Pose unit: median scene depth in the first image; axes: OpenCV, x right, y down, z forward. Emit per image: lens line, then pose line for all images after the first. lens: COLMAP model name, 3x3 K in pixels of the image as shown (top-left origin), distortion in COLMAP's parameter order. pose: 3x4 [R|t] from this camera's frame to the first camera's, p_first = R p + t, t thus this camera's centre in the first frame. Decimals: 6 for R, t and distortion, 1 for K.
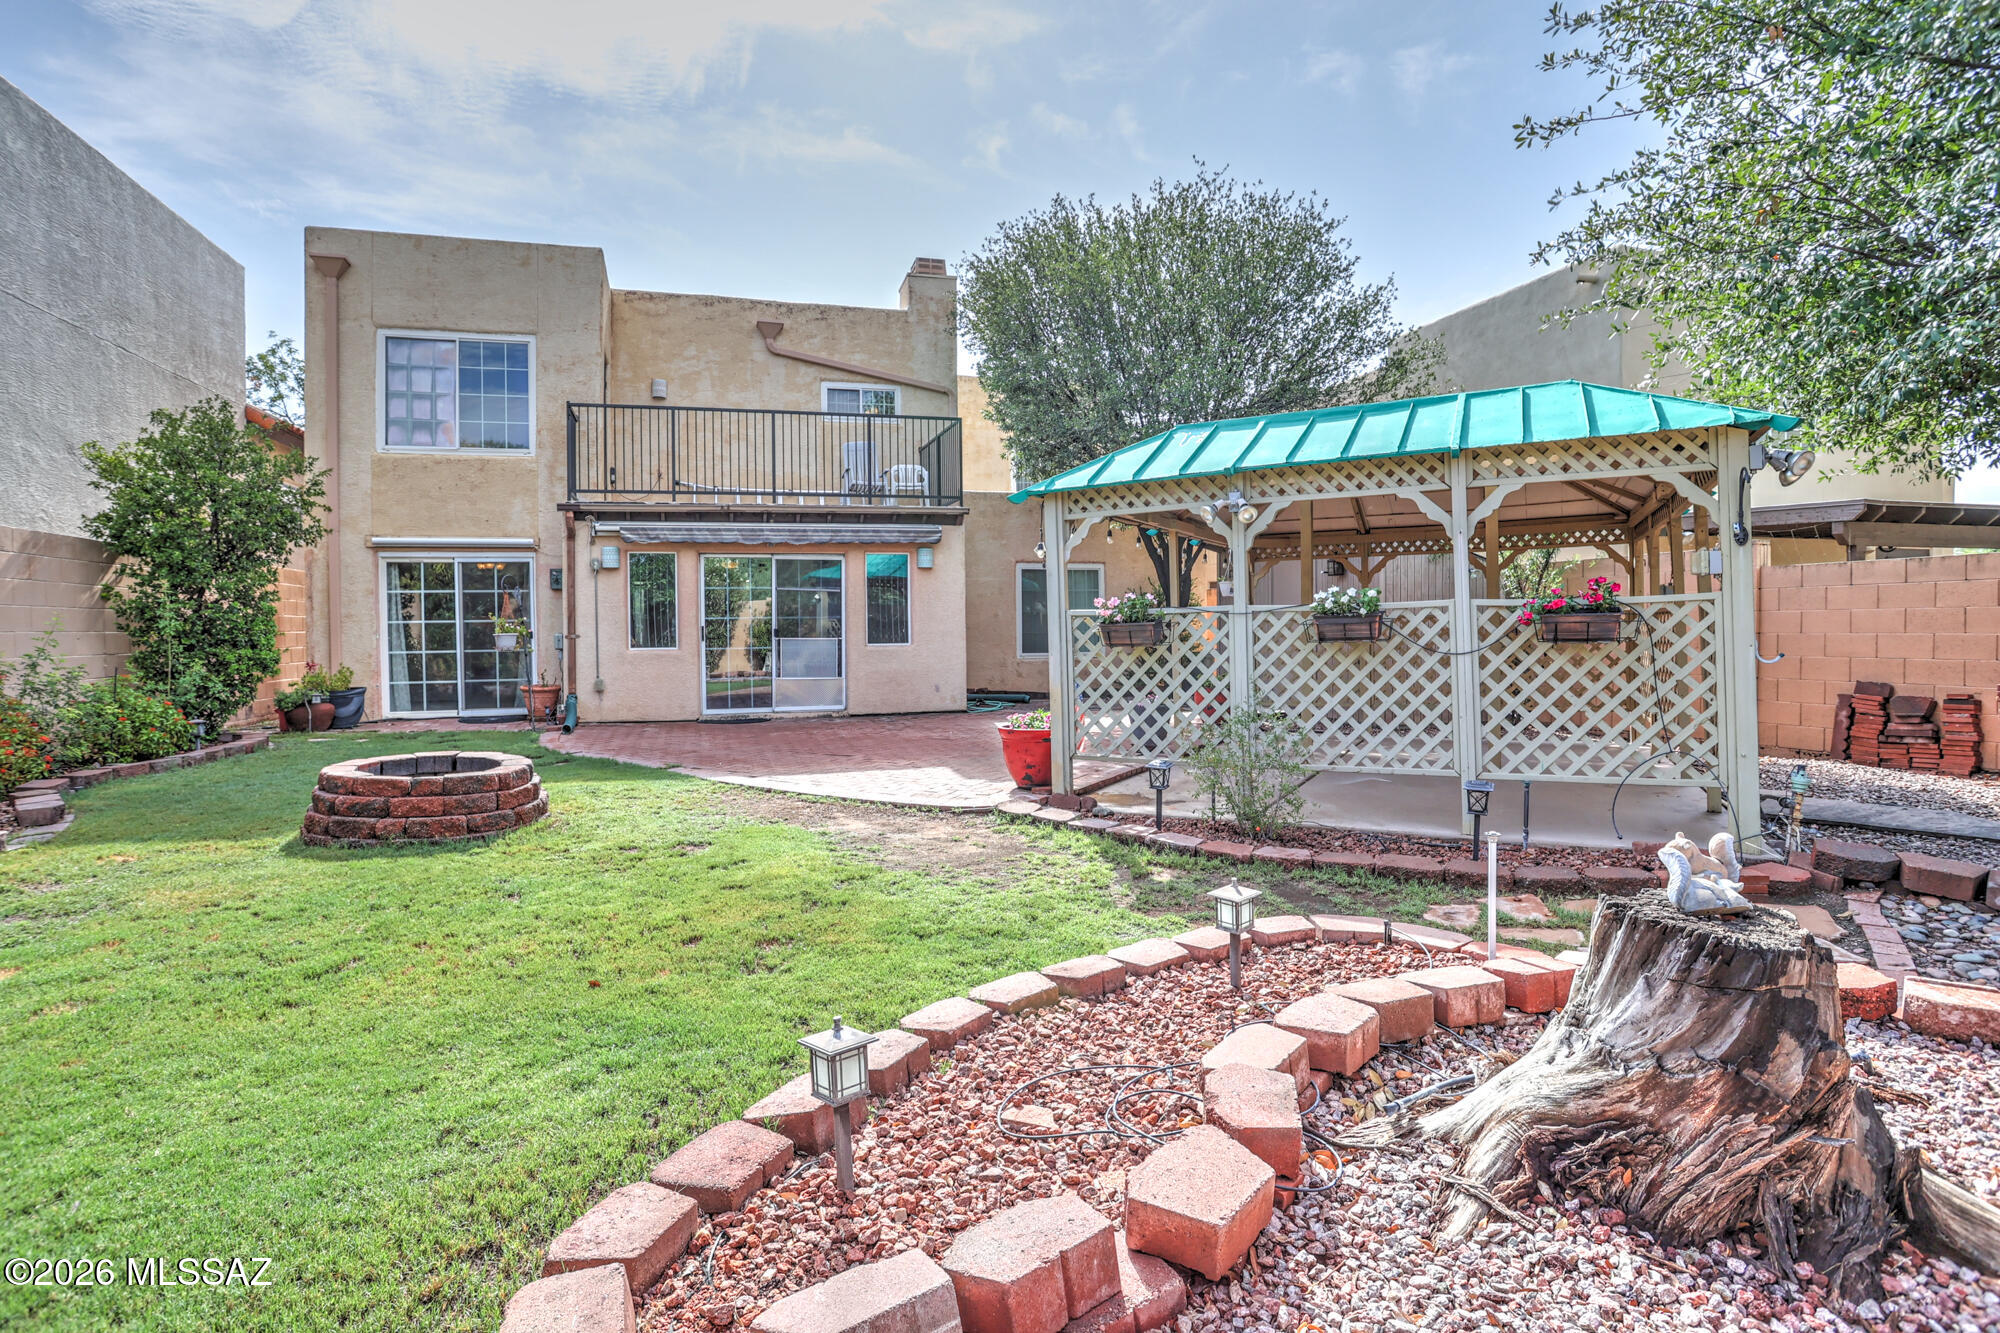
lens RADIAL K [[985.2, 0, 1003.9], [0, 985.2, 644.8], [0, 0, 1]] dist [-0.090581, 0.046023]
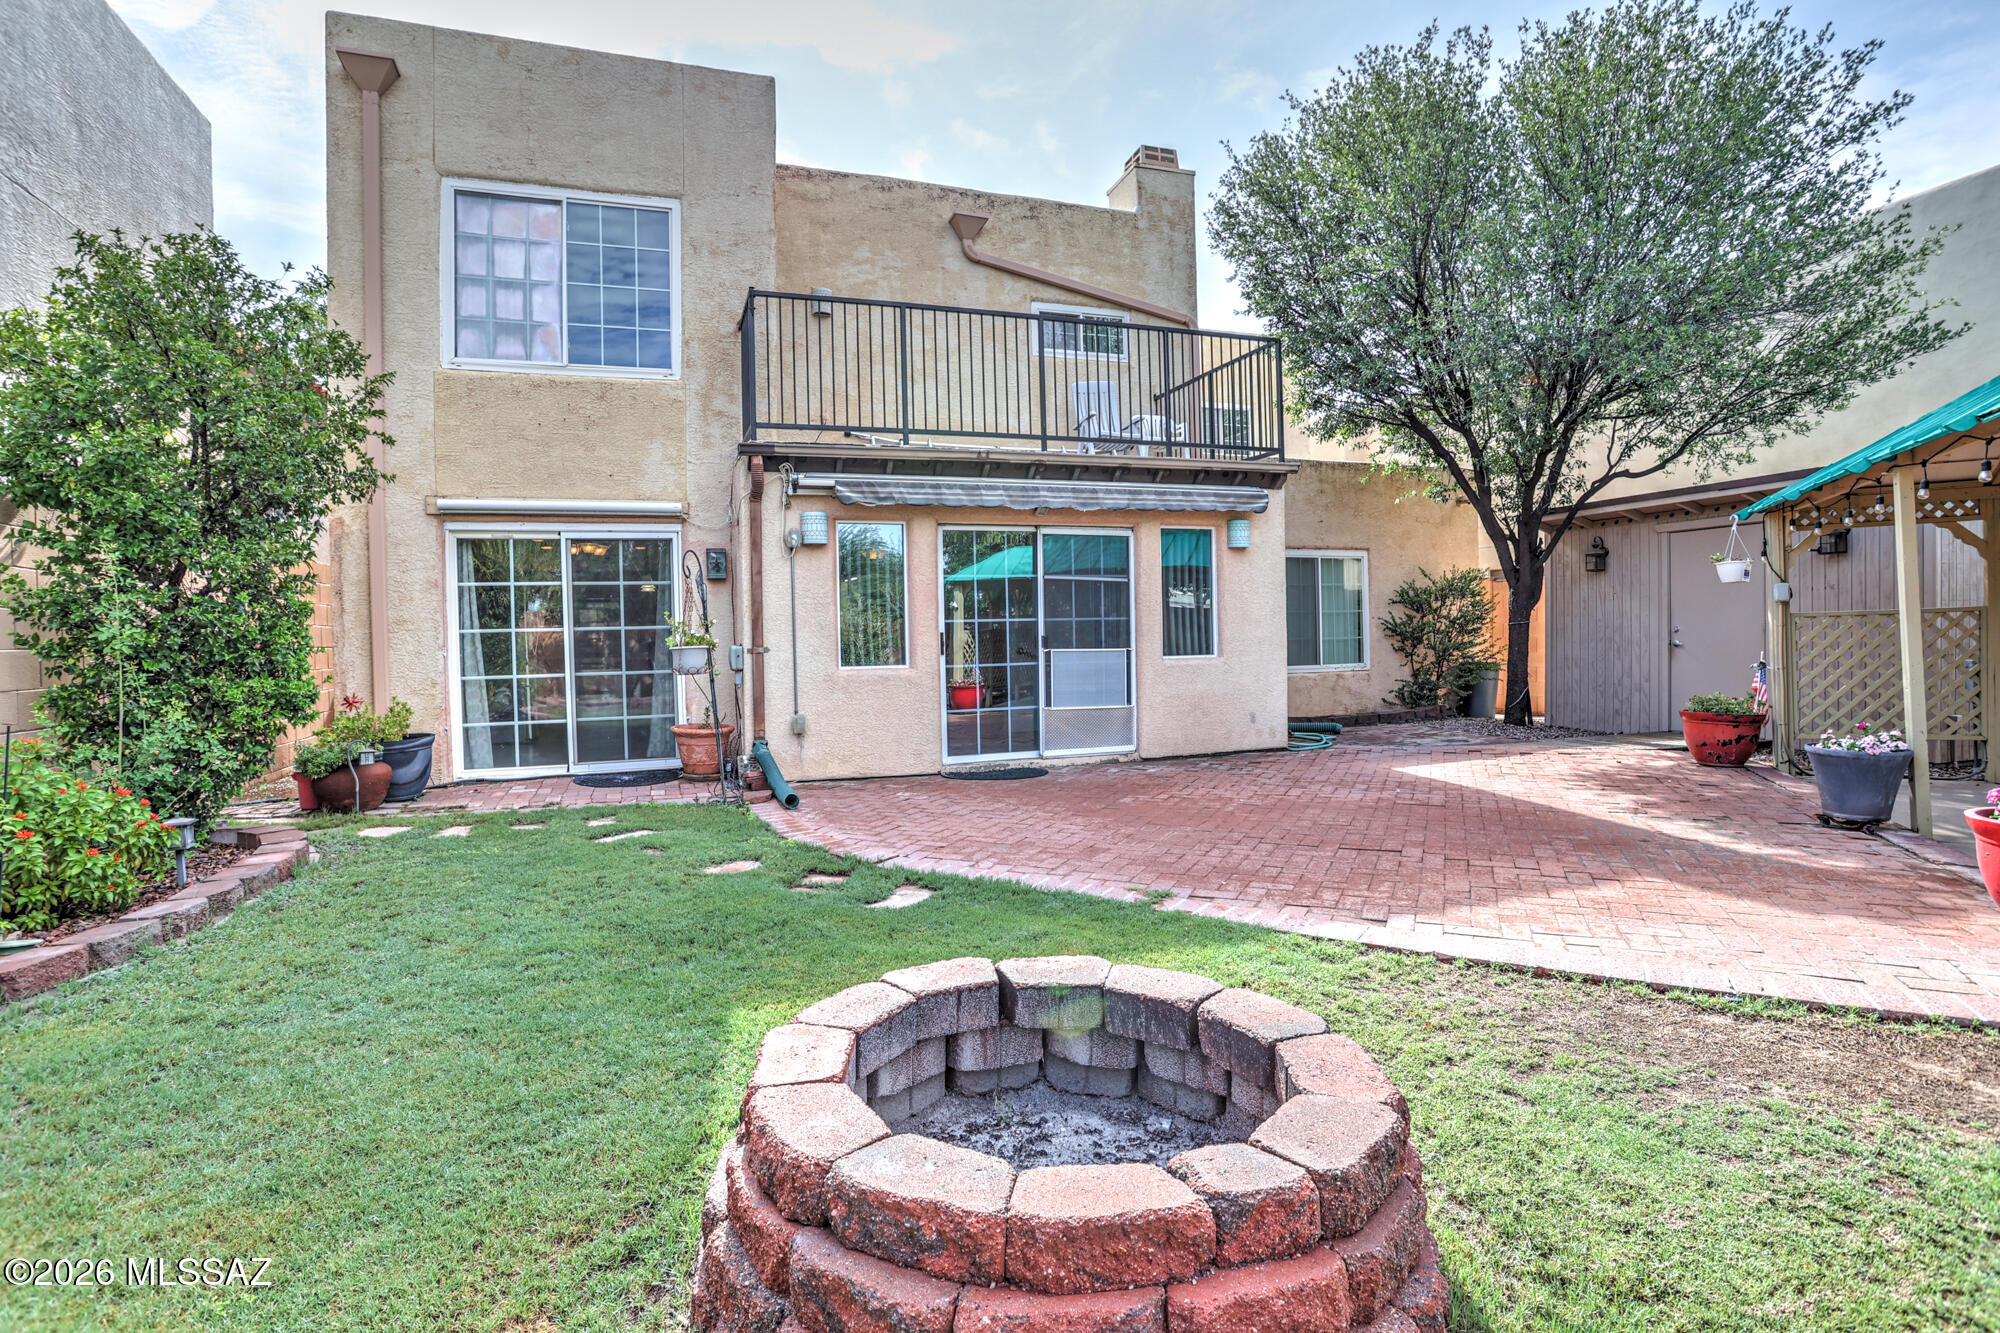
lens RADIAL K [[979.0, 0, 999.7], [0, 979.0, 655.5], [0, 0, 1]] dist [-0.081540, 0.037508]
pose [[0.998860, -0.011295, 0.046379, -0.312337], [0.011315, 0.999936, -0.000176, -0.002884], [-0.046374, 0.000701, 0.998924, 0.339302]]
